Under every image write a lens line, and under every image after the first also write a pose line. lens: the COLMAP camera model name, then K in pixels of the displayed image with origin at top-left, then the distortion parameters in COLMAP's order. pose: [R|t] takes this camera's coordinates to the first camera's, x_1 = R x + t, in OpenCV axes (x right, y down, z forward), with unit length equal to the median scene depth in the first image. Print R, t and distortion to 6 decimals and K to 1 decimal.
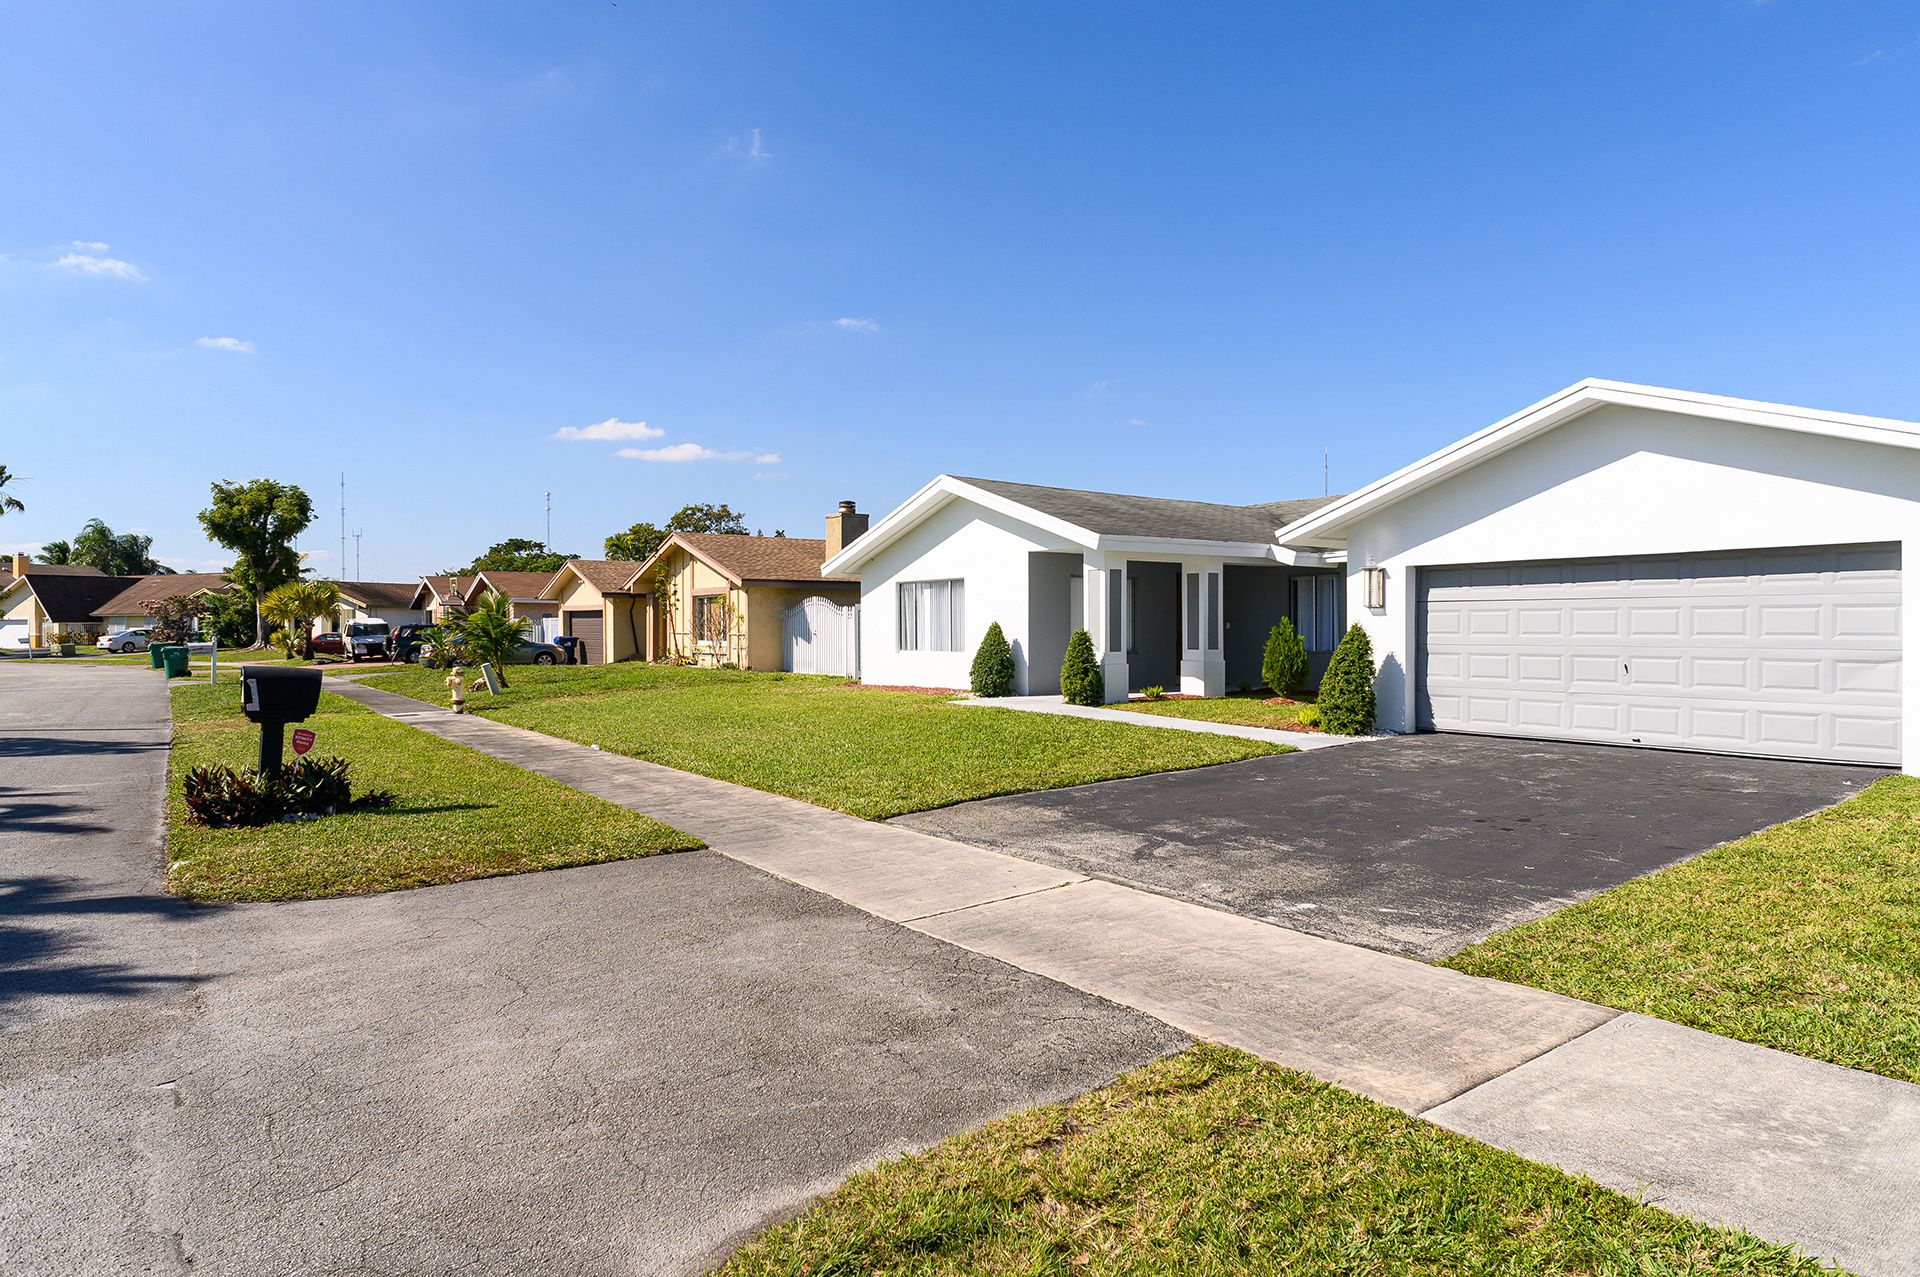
lens RADIAL K [[1043.0, 0, 963.6], [0, 1043.0, 636.7], [0, 0, 1]] dist [-0.006889, -0.000336]
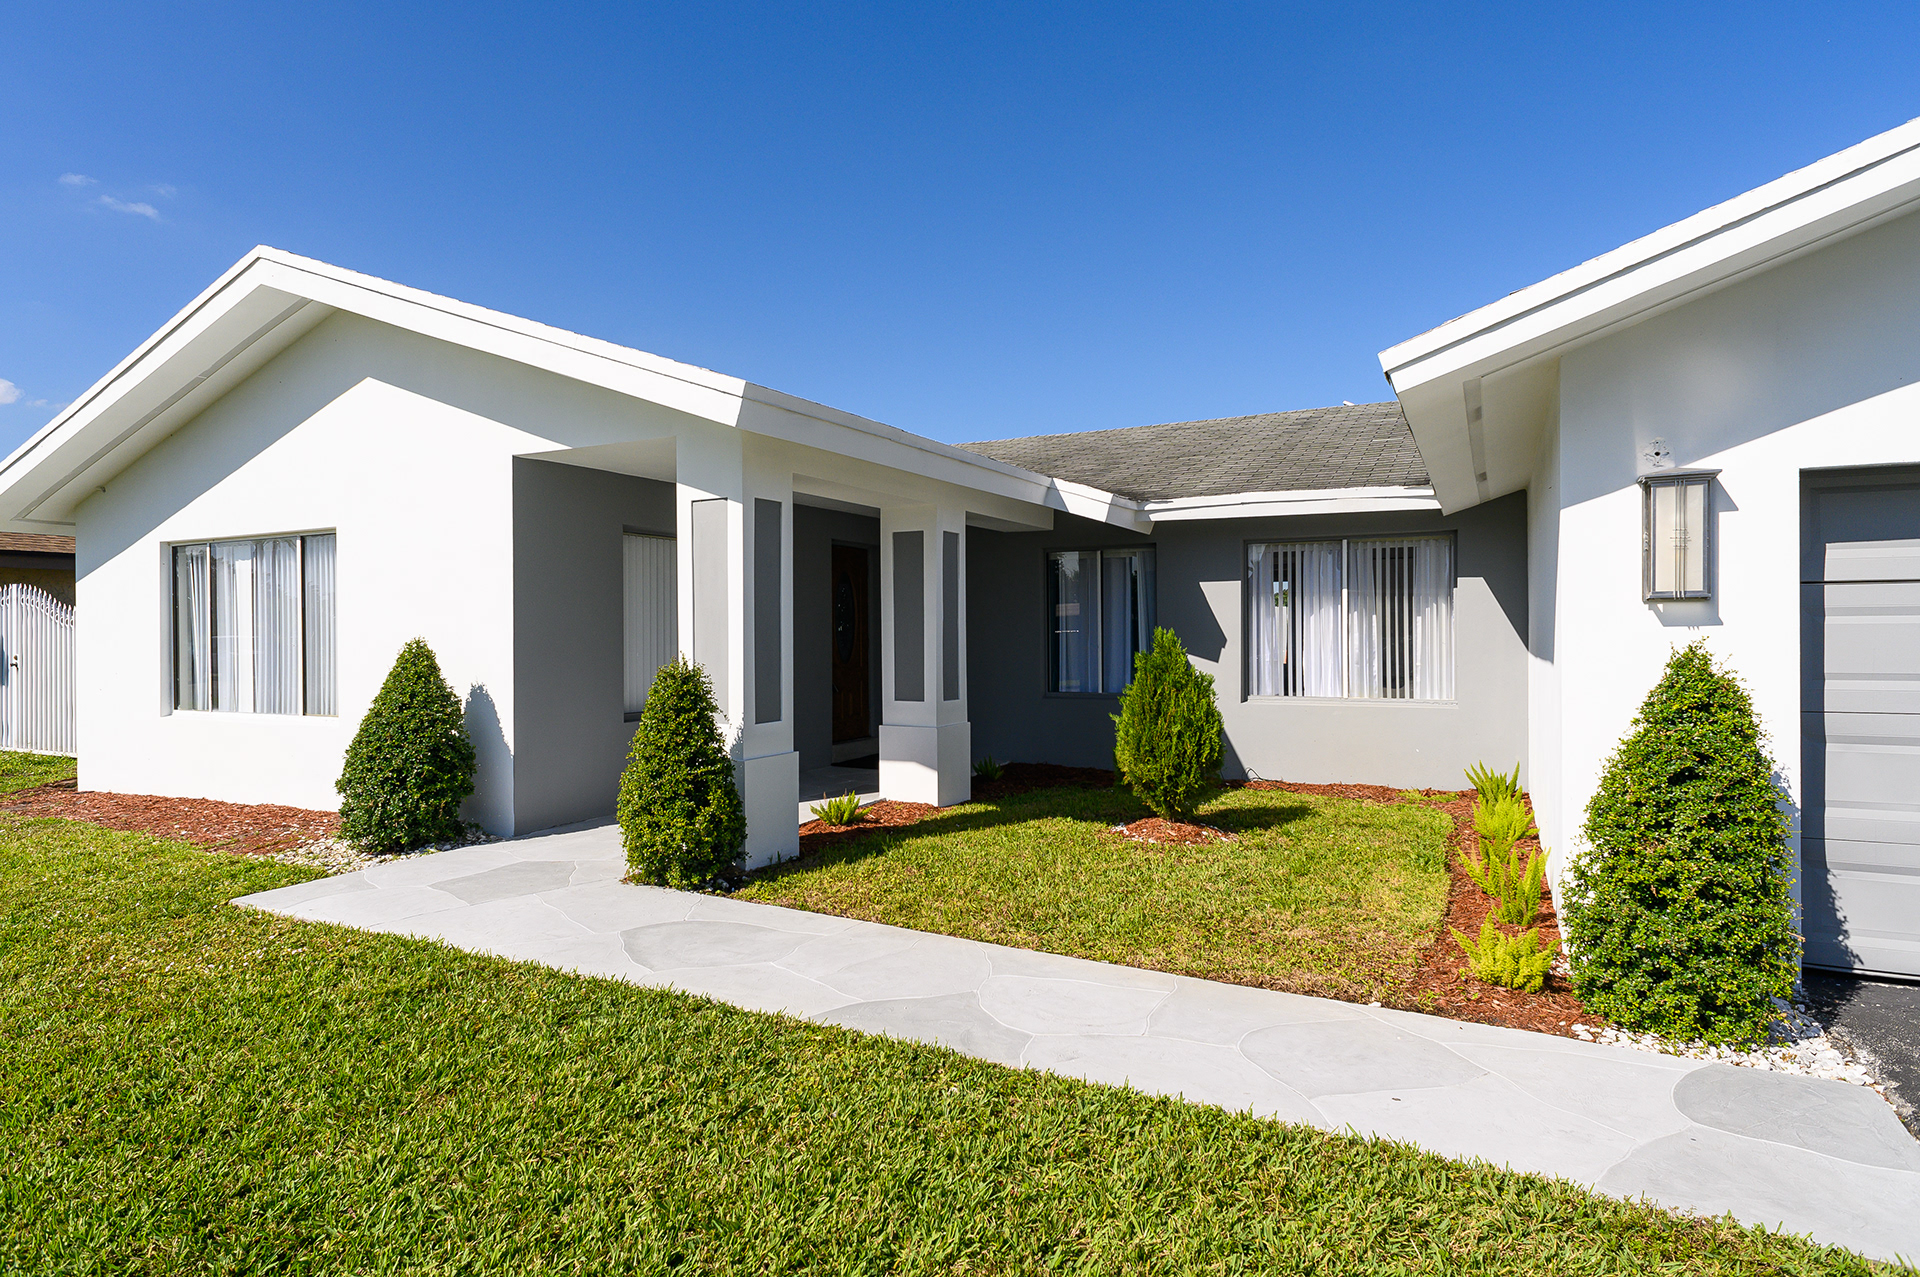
lens RADIAL K [[1077.3, 0, 957.3], [0, 1077.3, 633.5], [0, 0, 1]] dist [0.002759, -0.005118]
pose [[0.897368, -0.001667, 0.441279, 0.034583], [0.007783, 0.999897, -0.012051, -0.011140], [-0.441213, 0.014249, 0.897289, 0.587249]]
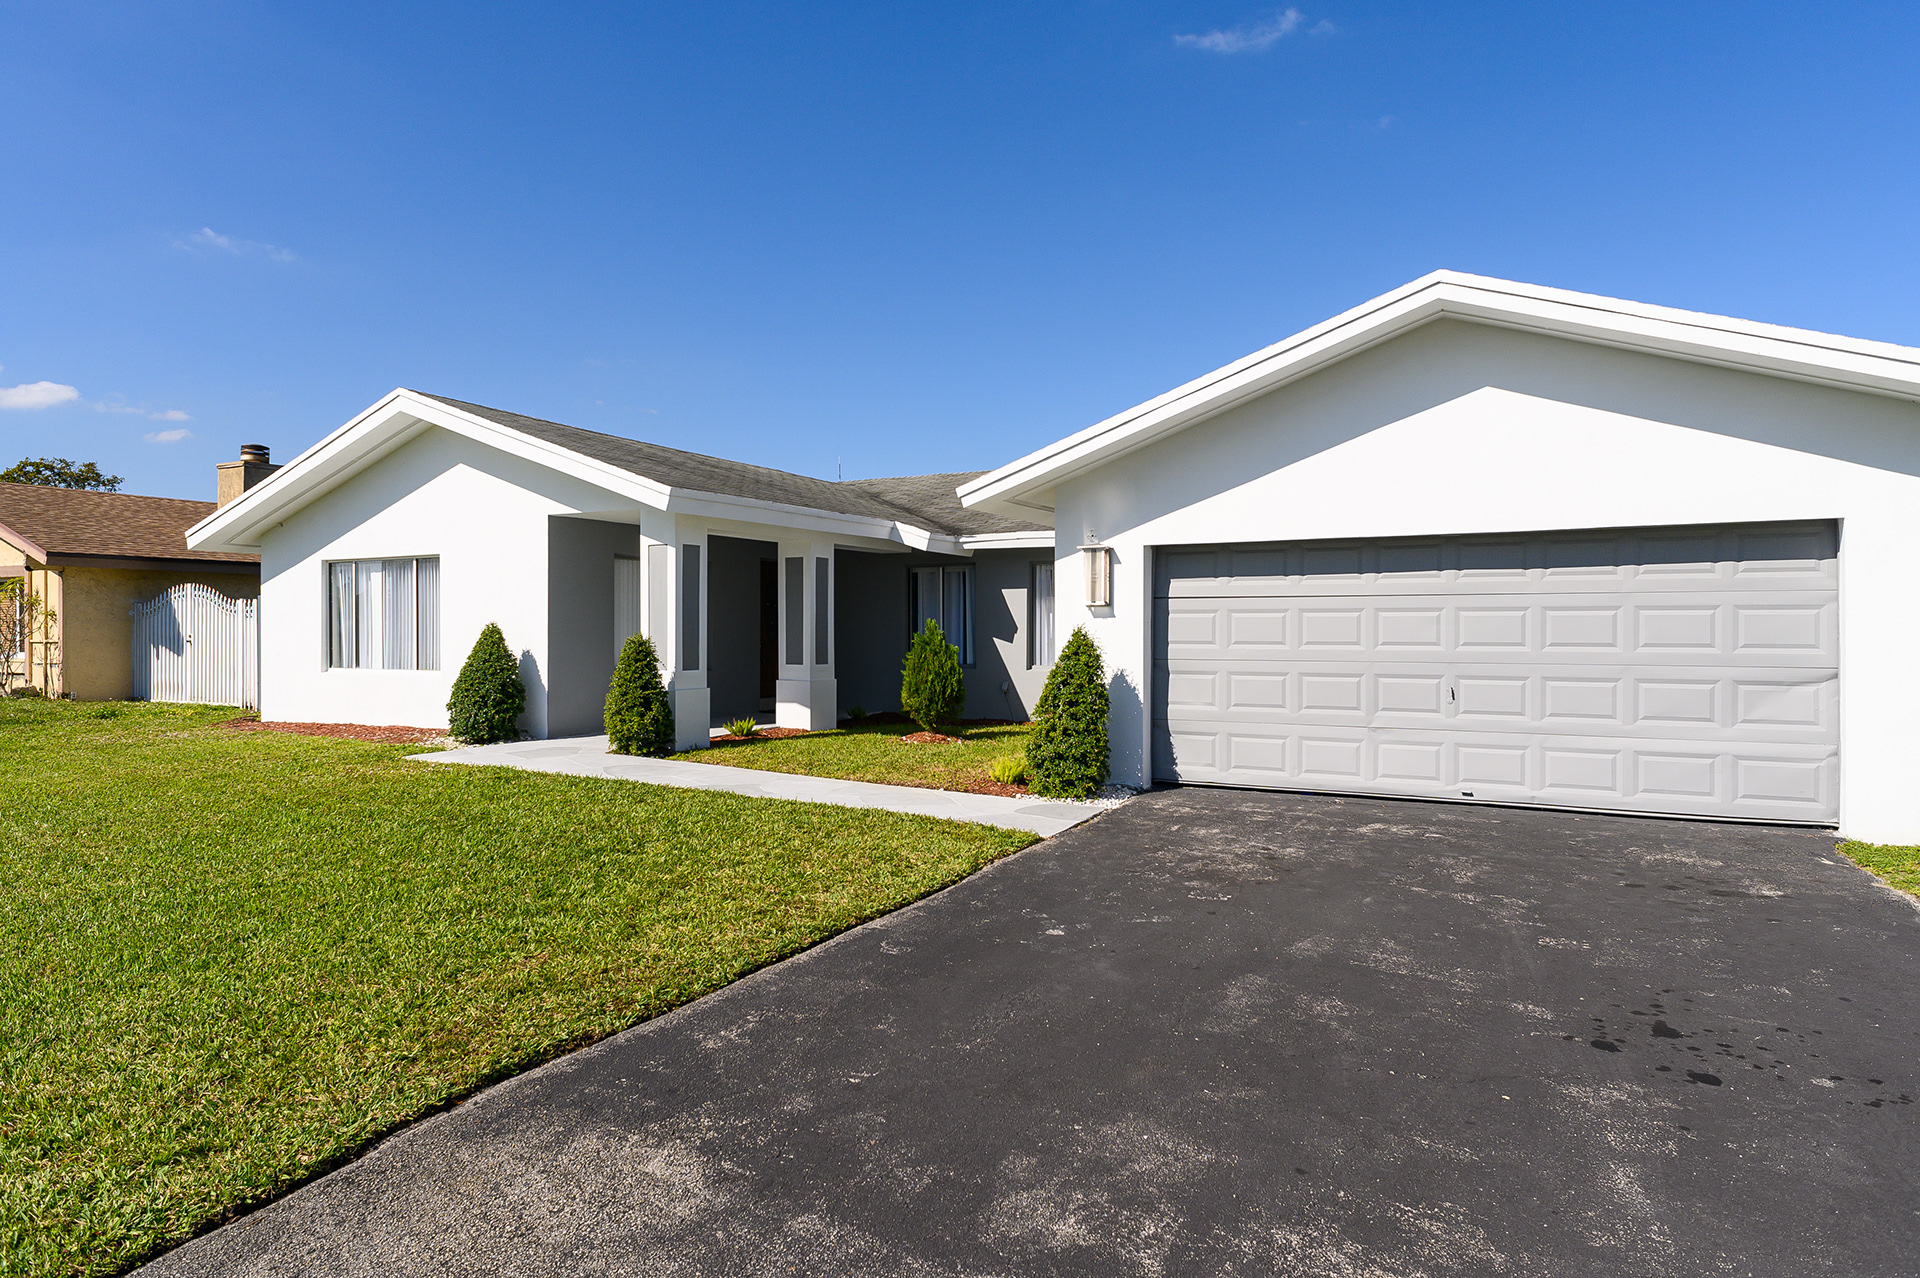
lens RADIAL K [[1077.3, 0, 952.7], [0, 1077.3, 629.0], [0, 0, 1]] dist [0.002759, -0.005118]
pose [[0.906611, 0.004068, 0.421947, 0.007905], [0.000701, 0.999938, -0.011147, -0.003484], [-0.421966, 0.010401, 0.906552, 0.294026]]
